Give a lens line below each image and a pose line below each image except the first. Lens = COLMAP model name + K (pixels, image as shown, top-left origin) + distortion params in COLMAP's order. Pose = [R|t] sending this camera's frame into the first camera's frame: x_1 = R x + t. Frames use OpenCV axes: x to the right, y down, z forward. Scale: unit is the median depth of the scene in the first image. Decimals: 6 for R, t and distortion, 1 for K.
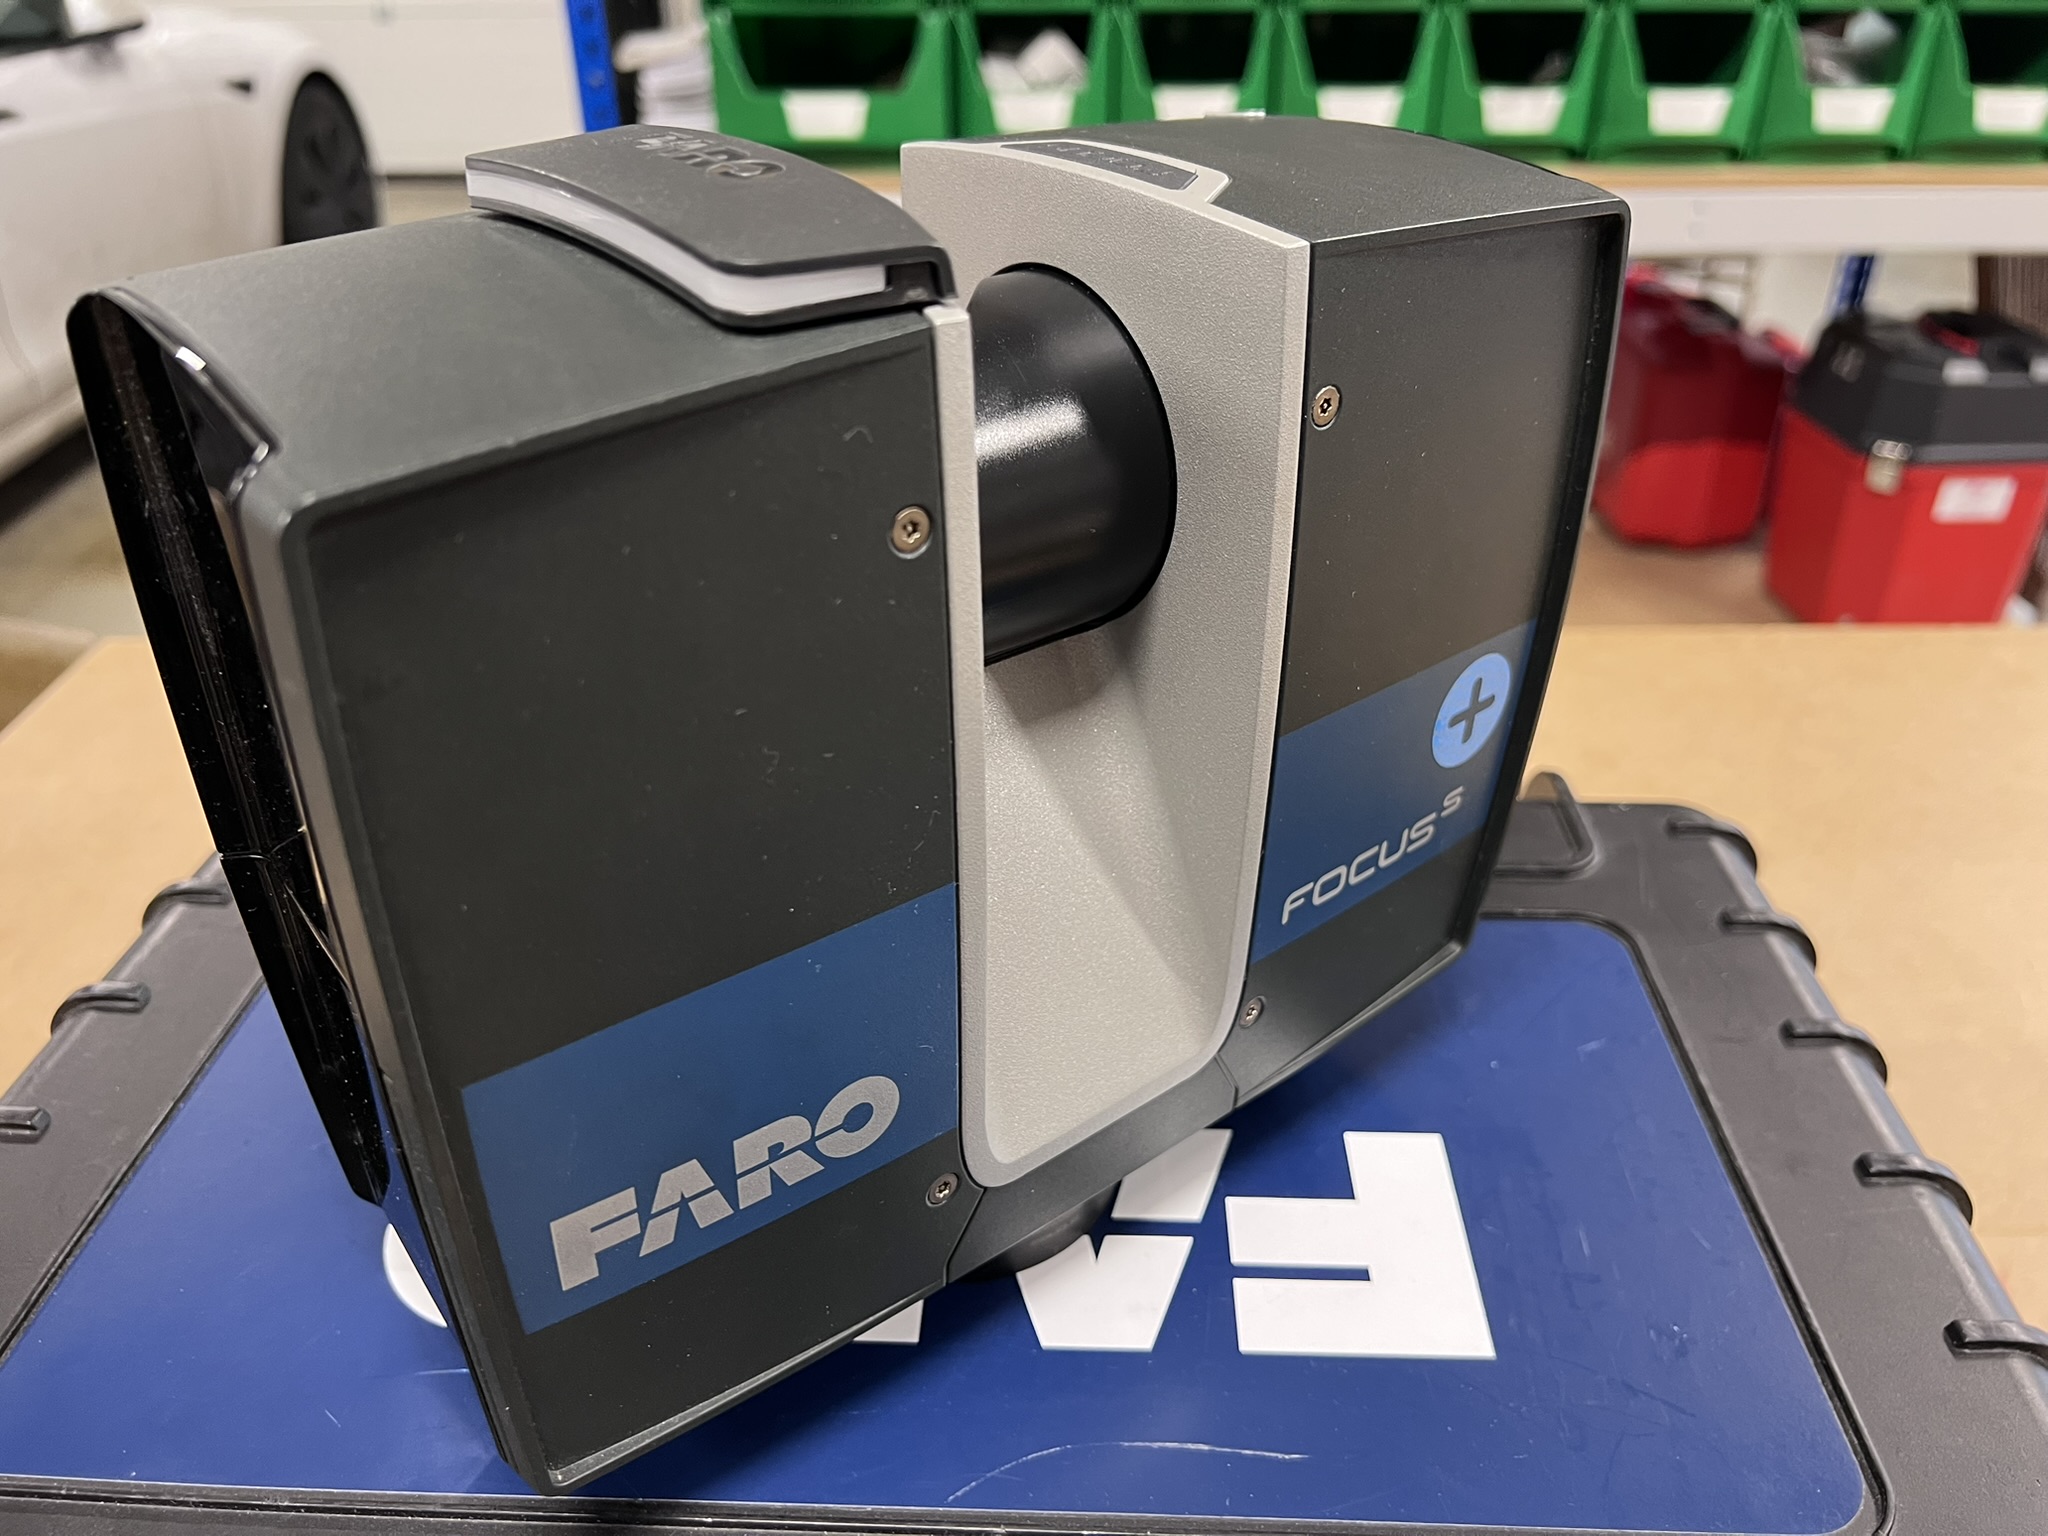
lens RADIAL K [[1586.0, 0, 1025.6], [0, 1586.0, 765.7], [0, 0, 1]] dist [0.029247, -0.057055]
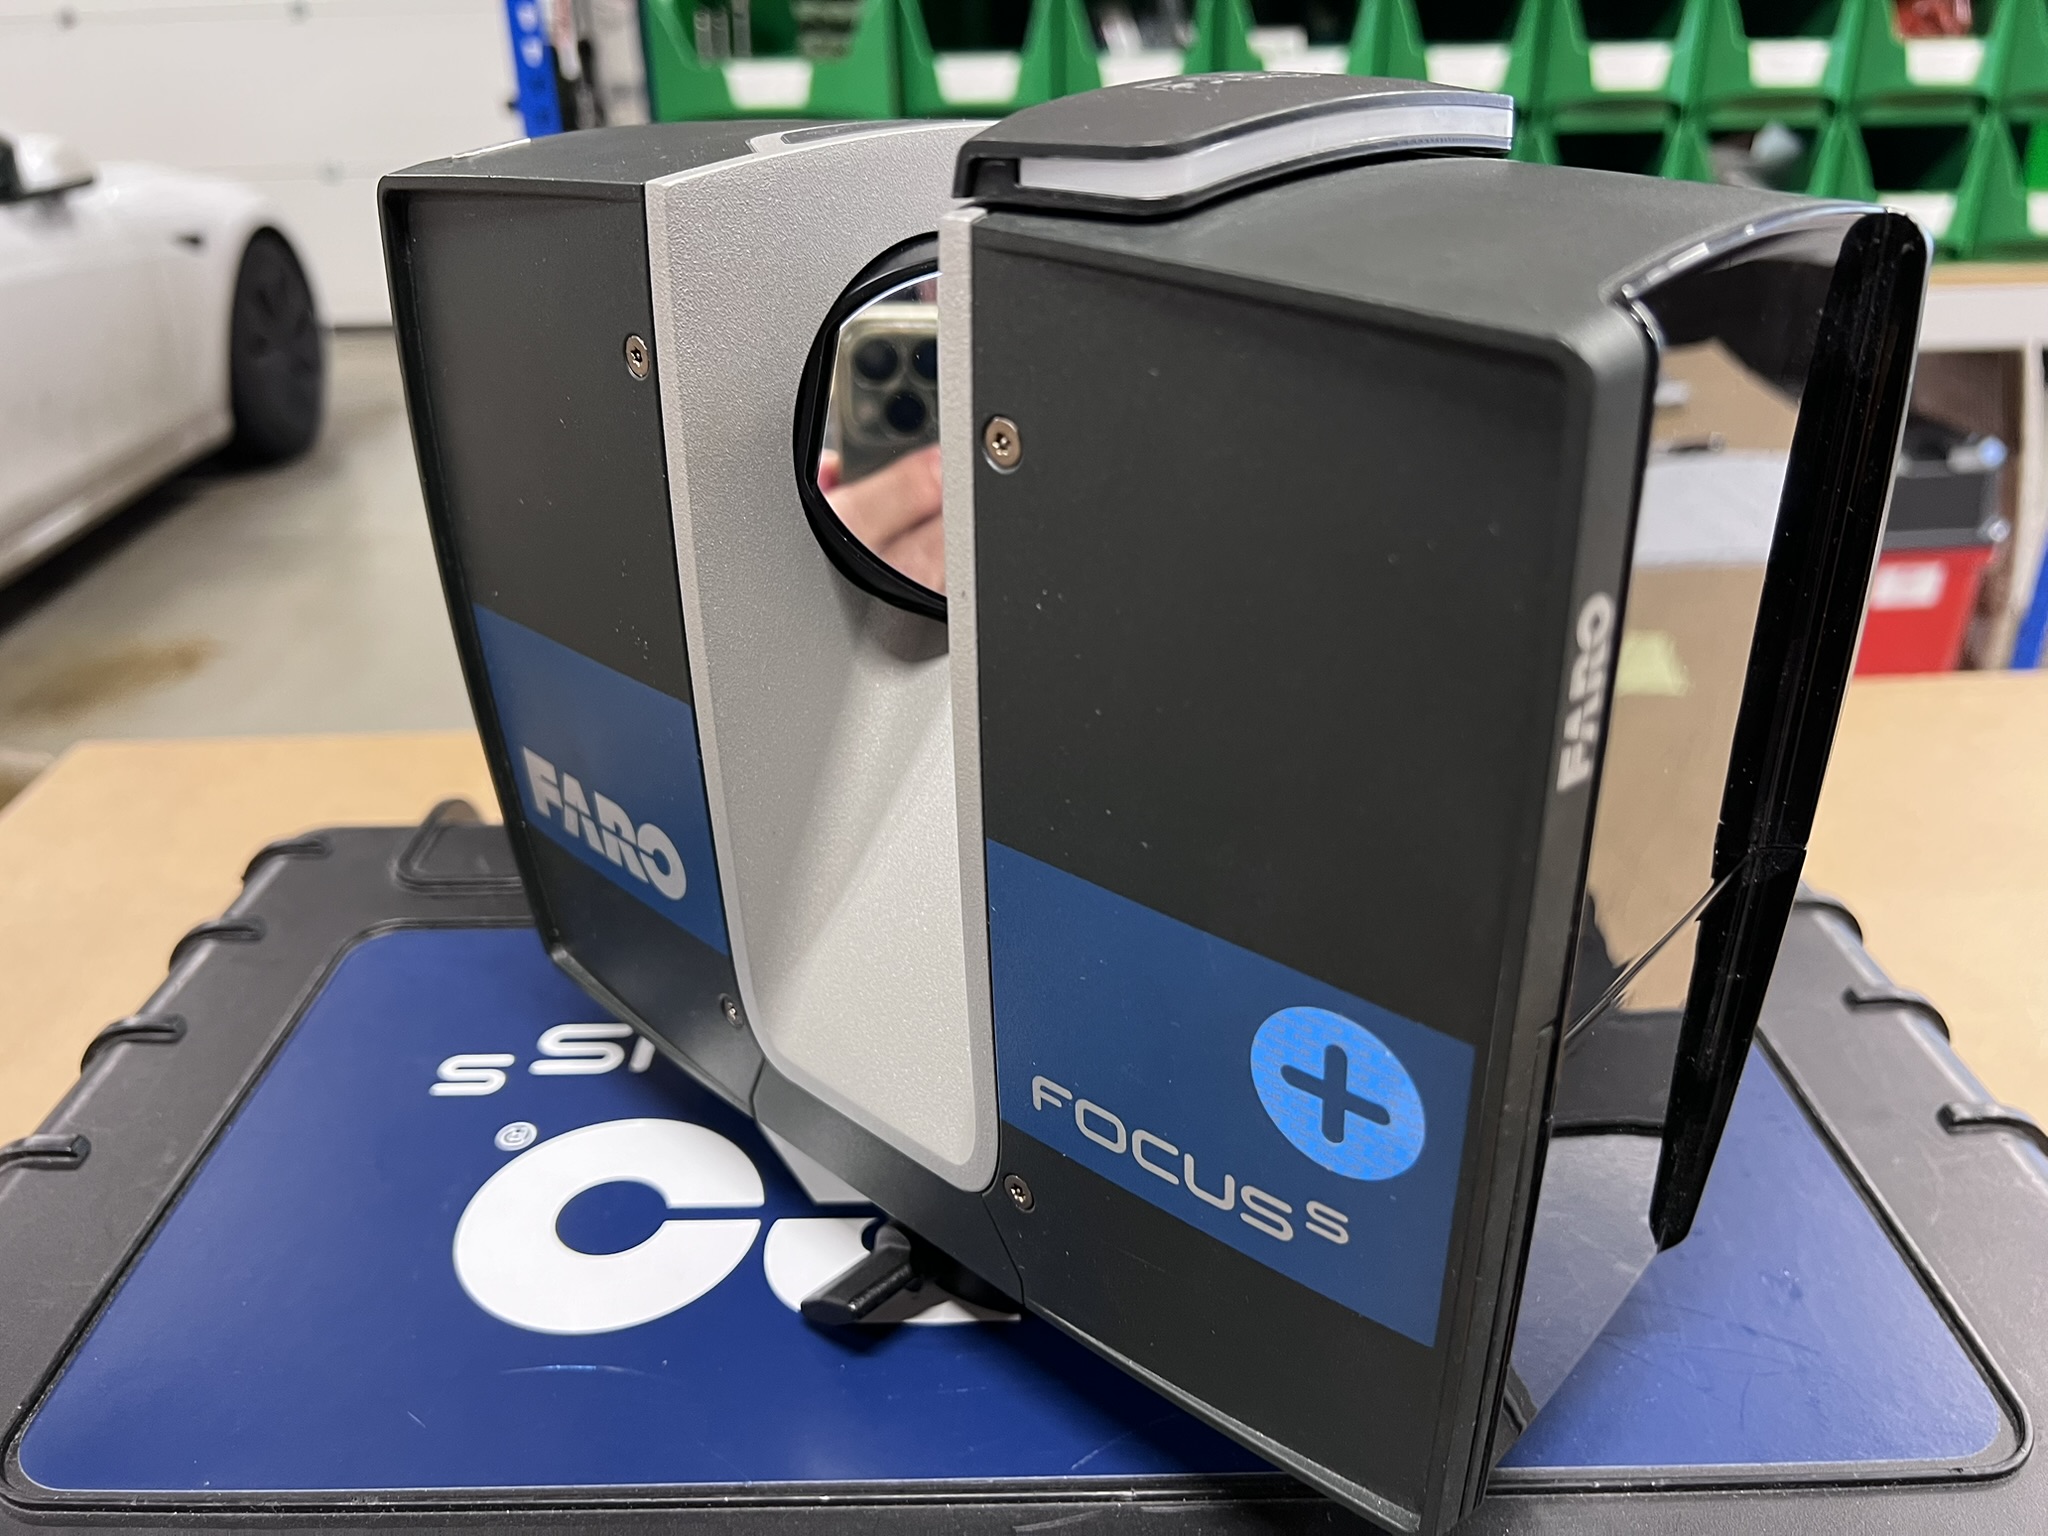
lens RADIAL K [[1586.0, 0, 1031.0], [0, 1586.0, 762.8], [0, 0, 1]] dist [0.029247, -0.057055]
pose [[0.998831, -0.031247, 0.036887, -0.070791], [0.034236, 0.995927, -0.083409, 0.086340], [-0.034131, 0.084575, 0.995832, 0.005136]]
